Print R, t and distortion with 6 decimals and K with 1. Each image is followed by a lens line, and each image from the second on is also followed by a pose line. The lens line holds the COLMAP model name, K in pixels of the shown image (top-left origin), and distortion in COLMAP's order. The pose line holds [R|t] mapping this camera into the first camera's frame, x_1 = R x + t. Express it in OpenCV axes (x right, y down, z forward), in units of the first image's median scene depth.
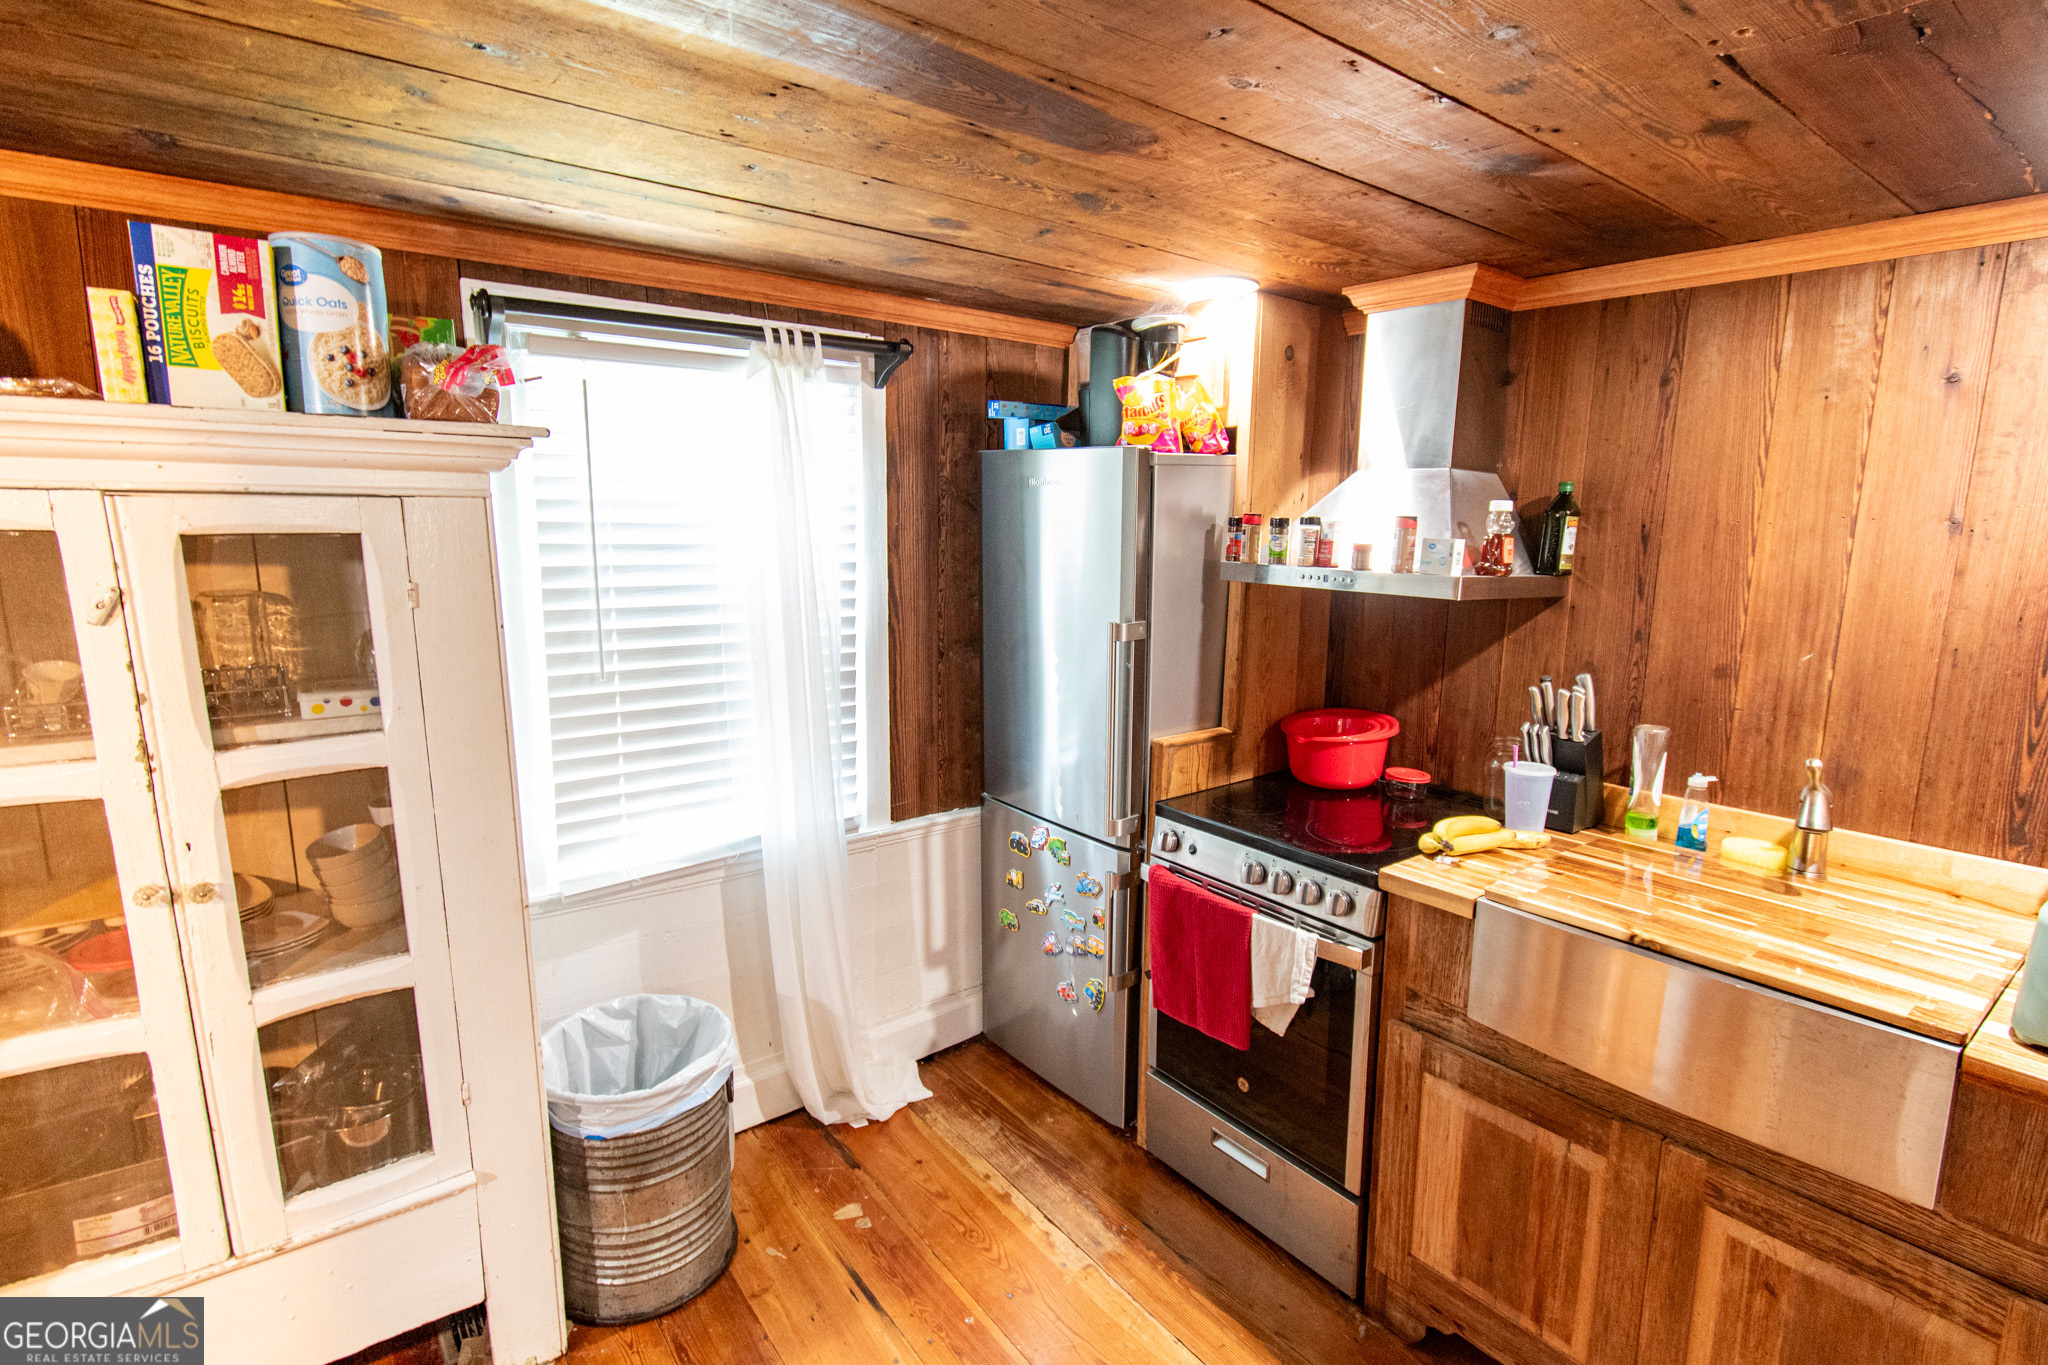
lens RADIAL K [[957.6, 0, 1024.0], [0, 957.6, 682.5], [0, 0, 1]] dist [0.001979, 0.000022]
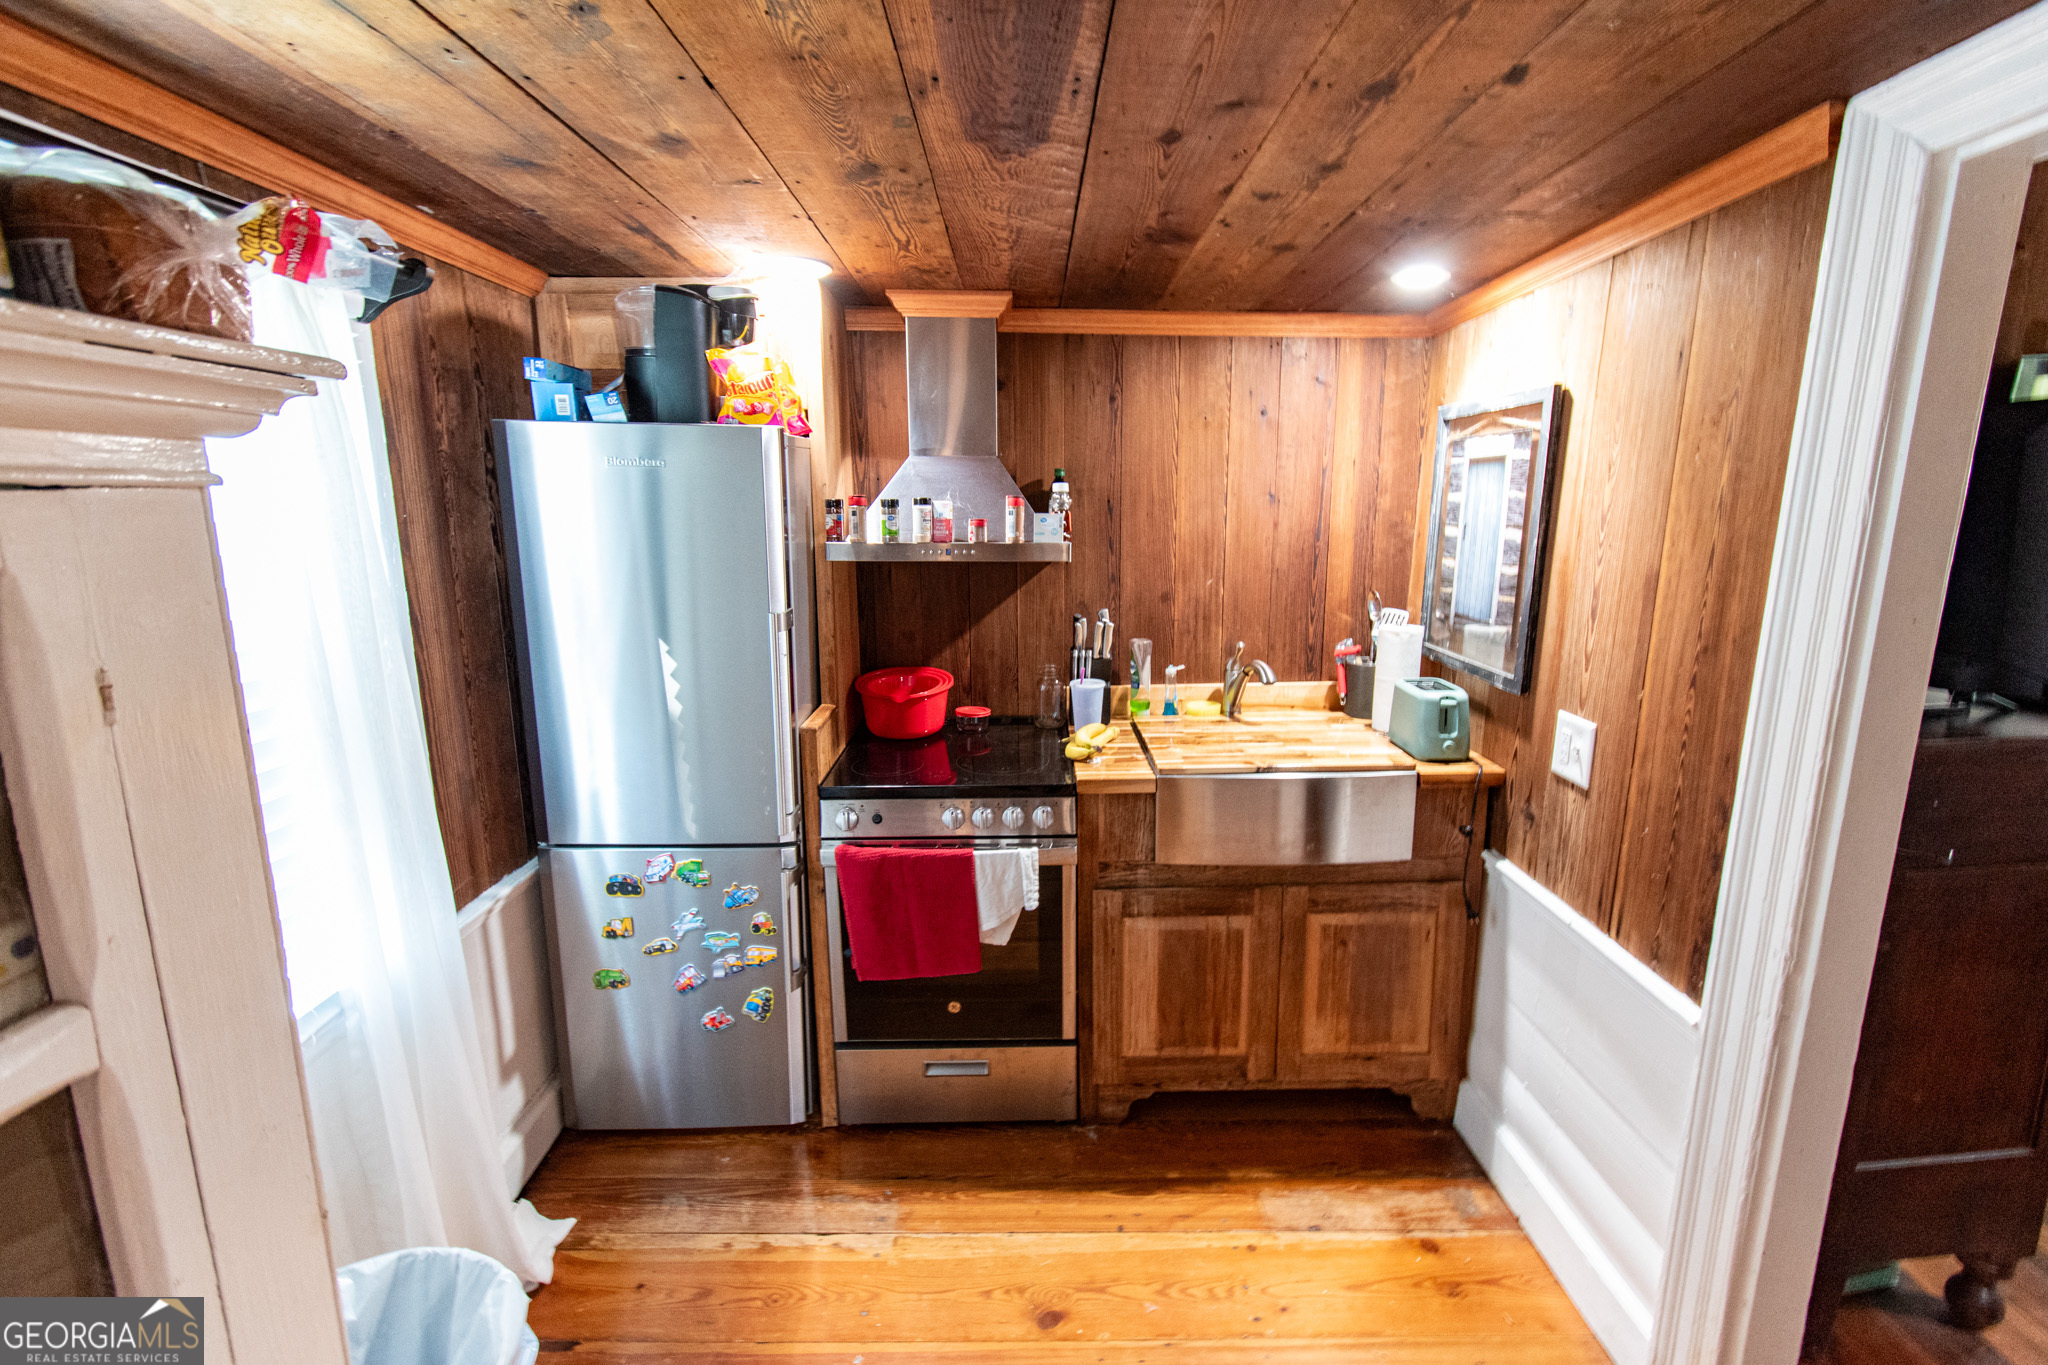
lens RADIAL K [[910.6, 0, 1026.2], [0, 910.6, 685.1], [0, 0, 1]] dist [0.003504, -0.000503]
pose [[0.609305, -0.174504, 0.773496, -0.530743], [0.145693, 0.983514, 0.107118, -0.059472], [-0.779436, 0.047425, 0.624684, 0.275510]]
